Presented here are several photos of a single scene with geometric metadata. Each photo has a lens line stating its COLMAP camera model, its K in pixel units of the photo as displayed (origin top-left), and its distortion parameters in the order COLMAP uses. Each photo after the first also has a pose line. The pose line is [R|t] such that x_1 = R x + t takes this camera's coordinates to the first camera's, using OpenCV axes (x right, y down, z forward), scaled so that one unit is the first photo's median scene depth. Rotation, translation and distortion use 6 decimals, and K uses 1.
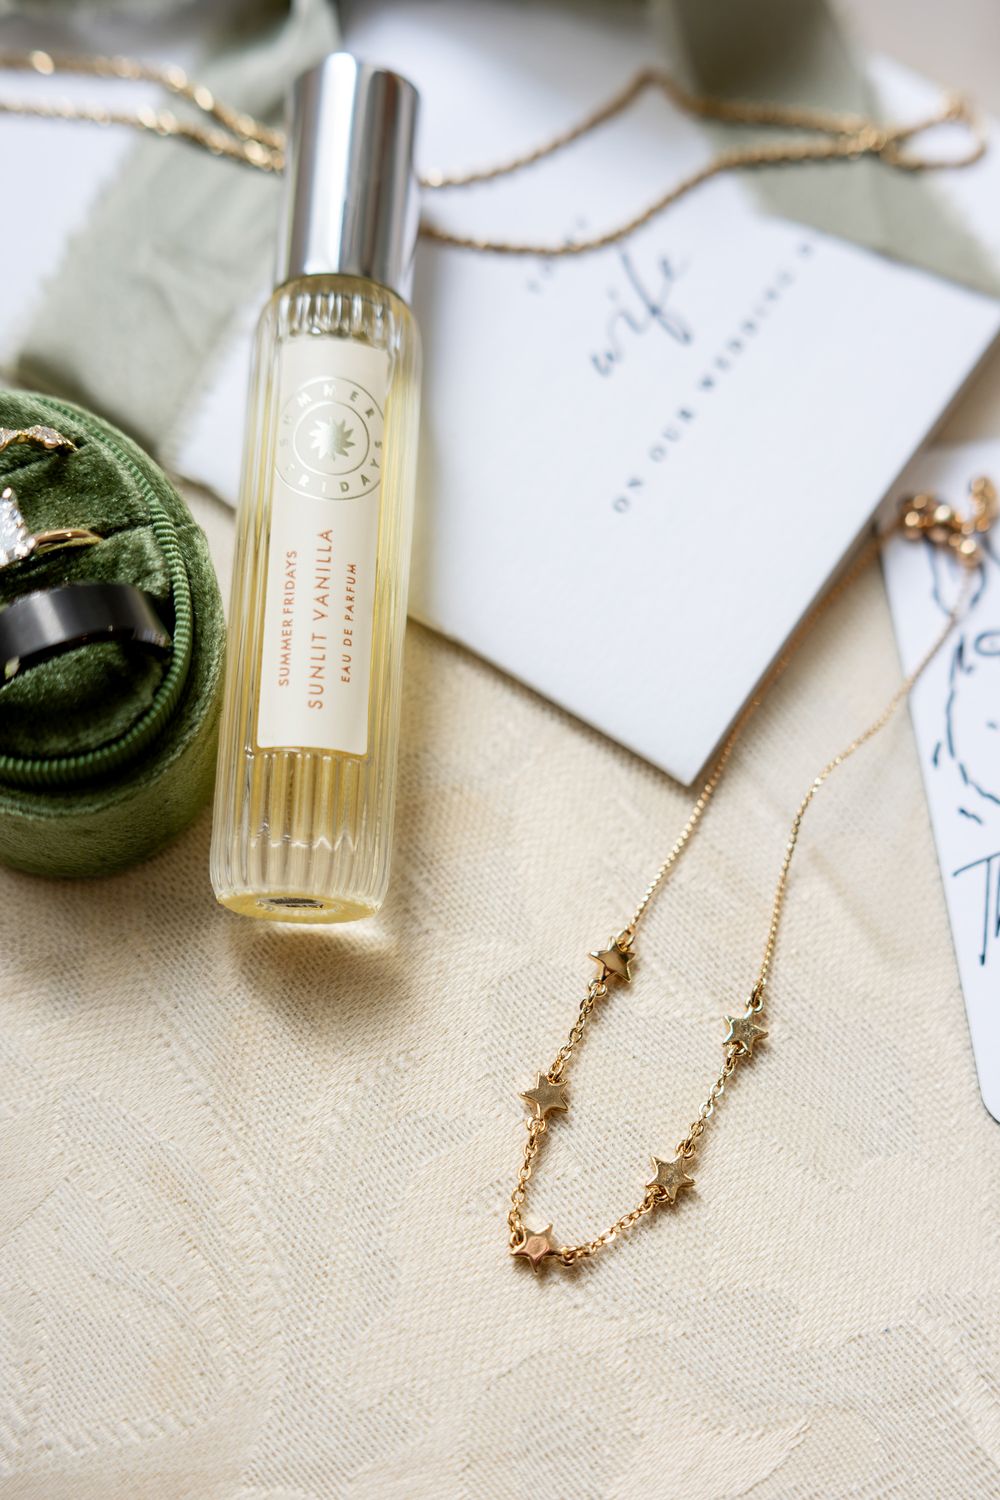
lens RADIAL K [[2541.6, 0, 572.5], [0, 2541.6, 892.3], [0, 0, 1]] dist [-0.005558, -0.221406]
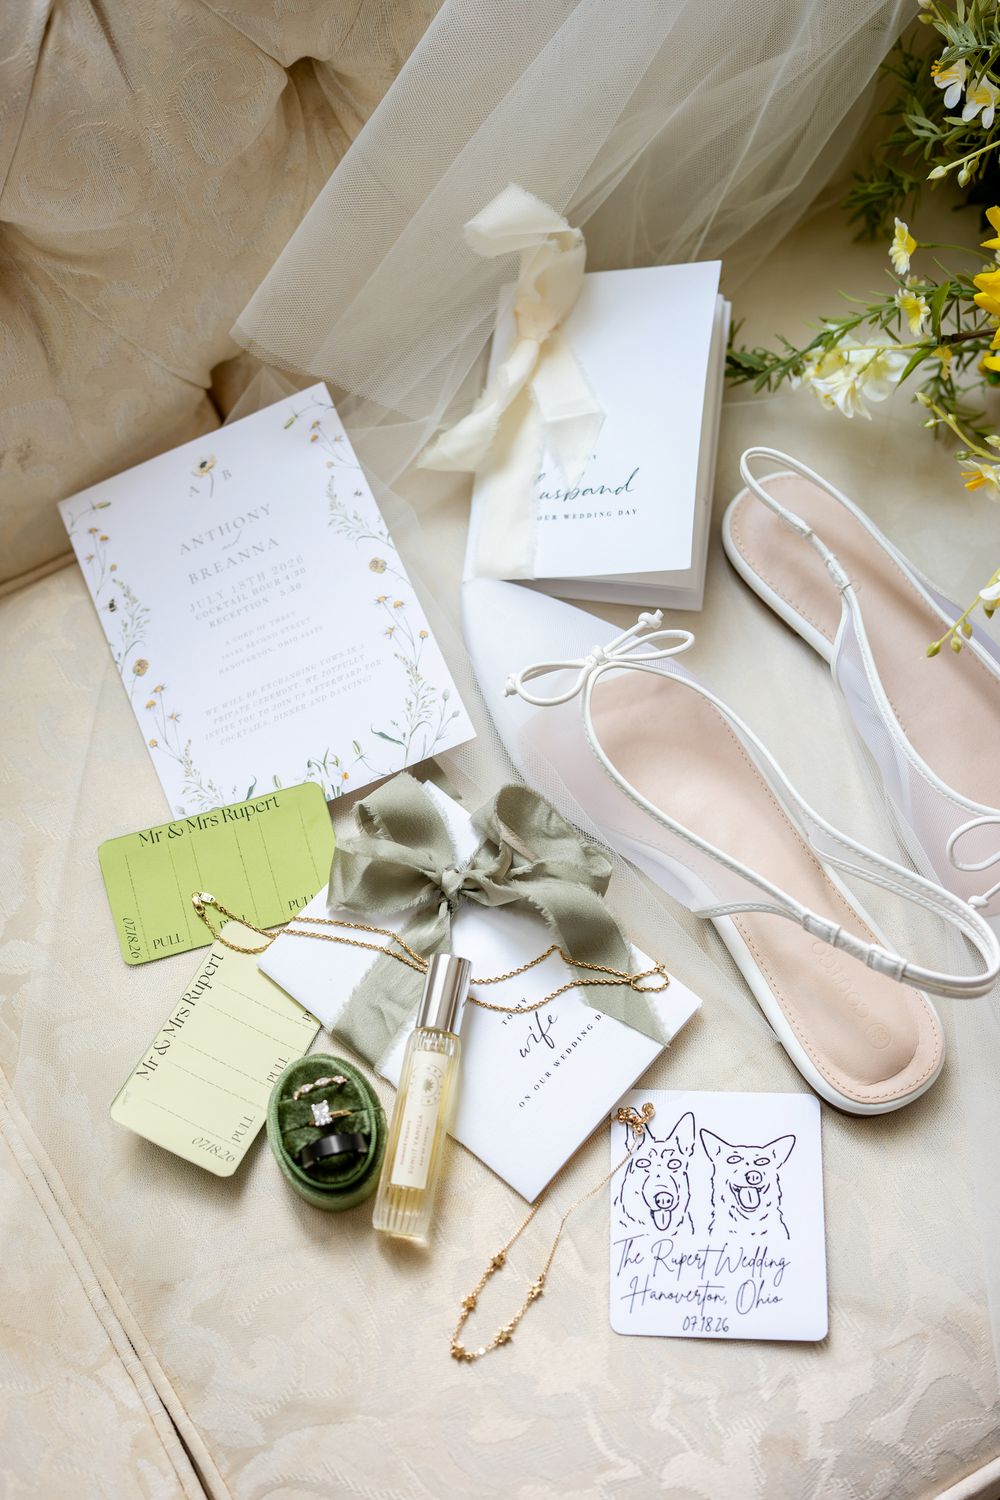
lens RADIAL K [[2111.0, 0, 500.0], [0, 2111.0, 750.0], [0, 0, 1]] dist [-0.005672, 0.022355]
pose [[0.987150, 0.104385, -0.120991, 0.275050], [-0.113779, 0.990783, -0.073504, -0.414734], [0.112203, 0.086325, 0.989928, -1.661021]]
